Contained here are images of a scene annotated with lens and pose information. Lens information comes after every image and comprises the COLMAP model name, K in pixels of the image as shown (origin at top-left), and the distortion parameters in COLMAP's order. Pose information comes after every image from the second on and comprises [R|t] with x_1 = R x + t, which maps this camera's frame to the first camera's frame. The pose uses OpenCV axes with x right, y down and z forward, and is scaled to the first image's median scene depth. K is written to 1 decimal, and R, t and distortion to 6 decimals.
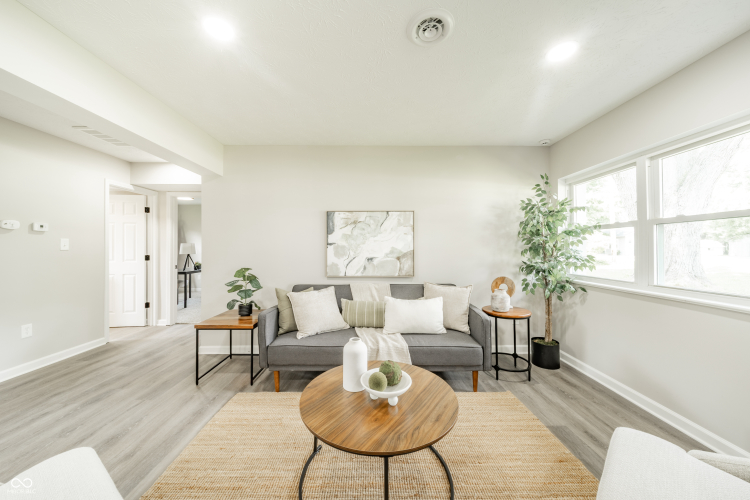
lens RADIAL K [[263.3, 0, 369.5], [0, 263.3, 247.5], [0, 0, 1]] dist [-0.000976, -0.000374]
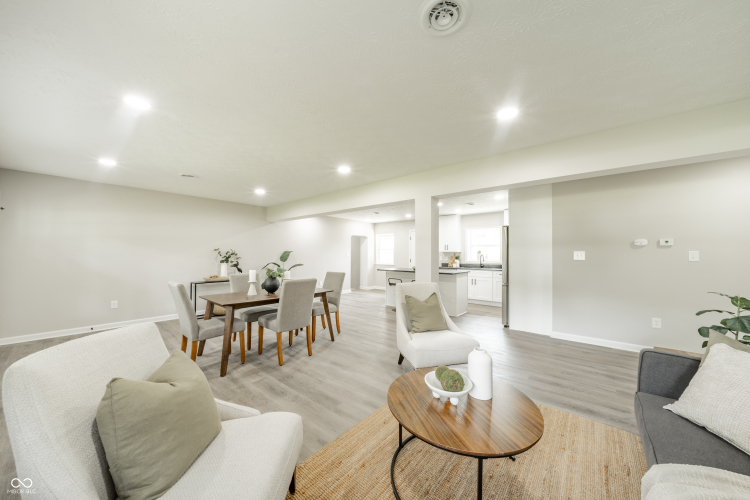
lens RADIAL K [[263.3, 0, 379.4], [0, 263.3, 251.0], [0, 0, 1]] dist [-0.000976, -0.000374]
pose [[-0.629544, -0.012457, -0.776865, 0.533918], [-0.002610, 0.999900, -0.013918, -0.015822], [0.776961, -0.006735, -0.629513, 0.707646]]
